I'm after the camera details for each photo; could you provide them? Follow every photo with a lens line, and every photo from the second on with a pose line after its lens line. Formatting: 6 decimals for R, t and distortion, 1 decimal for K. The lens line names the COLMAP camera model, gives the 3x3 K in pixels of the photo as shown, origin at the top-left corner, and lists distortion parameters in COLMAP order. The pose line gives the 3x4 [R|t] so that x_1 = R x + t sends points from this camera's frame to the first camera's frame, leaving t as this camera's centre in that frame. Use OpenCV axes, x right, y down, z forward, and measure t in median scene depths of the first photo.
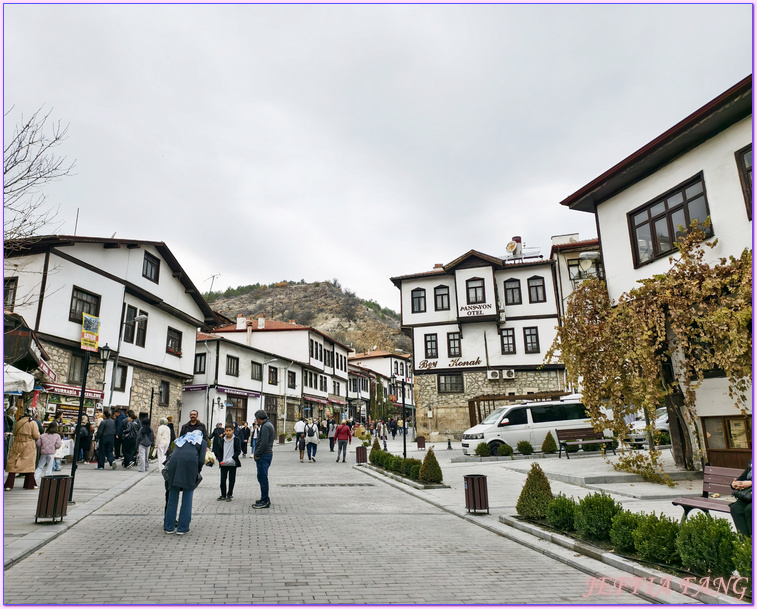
lens RADIAL K [[543.9, 0, 375.1], [0, 543.9, 303.9], [0, 0, 1]] dist [-0.003648, -0.000121]
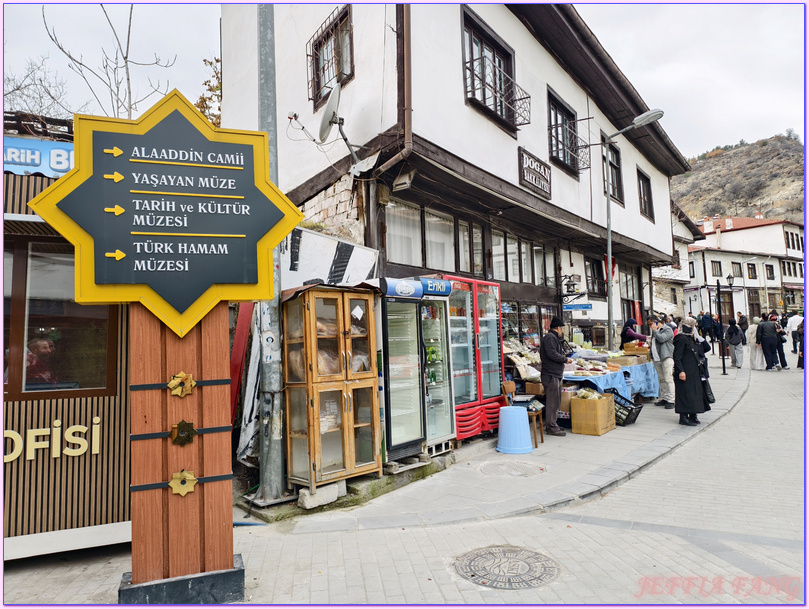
lens RADIAL K [[549.4, 0, 402.6], [0, 549.4, 308.7], [0, 0, 1]] dist [0.007283, -0.002278]
pose [[0.761573, -0.065163, -0.644795, -0.005002], [0.194807, 0.971937, 0.131864, -0.074166], [0.618108, -0.226035, 0.752895, -0.292819]]
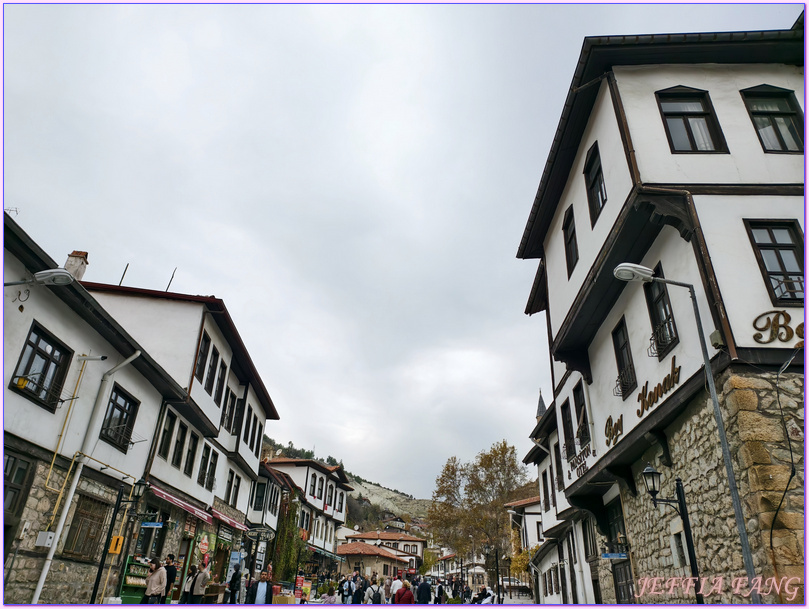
lens RADIAL K [[549.4, 0, 407.5], [0, 549.4, 308.4], [0, 0, 1]] dist [0.007283, -0.002278]
pose [[0.955475, 0.183845, 0.230799, -0.075150], [-0.122776, 0.958957, -0.255591, 0.128339], [-0.268315, 0.215875, 0.938832, 0.598188]]
